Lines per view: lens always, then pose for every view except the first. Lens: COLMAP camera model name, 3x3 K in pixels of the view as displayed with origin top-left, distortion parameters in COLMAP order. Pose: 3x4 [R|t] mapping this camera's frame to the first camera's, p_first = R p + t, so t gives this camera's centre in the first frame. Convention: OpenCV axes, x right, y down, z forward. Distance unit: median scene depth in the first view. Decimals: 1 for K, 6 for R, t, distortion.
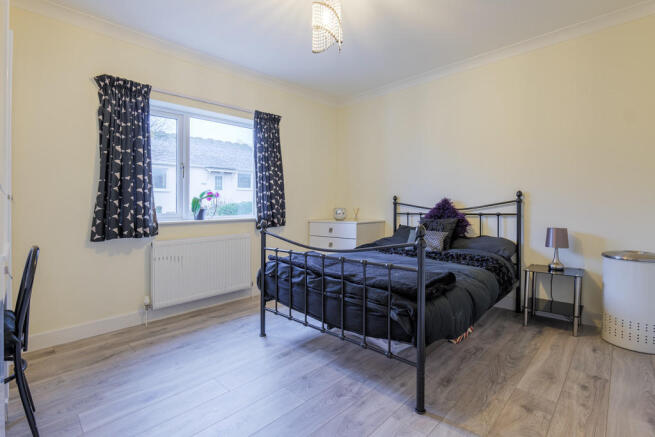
lens RADIAL K [[304.2, 0, 325.4], [0, 304.2, 219.3], [0, 0, 1]] dist [0.000476, -0.000001]
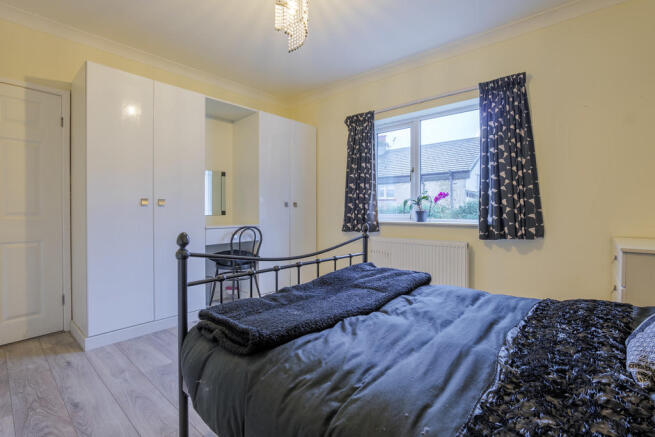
lens RADIAL K [[304.0, 0, 328.9], [0, 304.0, 216.0], [0, 0, 1]] dist [-0.021394, 0.005560]
pose [[0.079165, 0.044284, -0.995877, 0.588602], [-0.037314, 0.998444, 0.041432, -0.049573], [0.996163, 0.033880, 0.080694, 0.659632]]
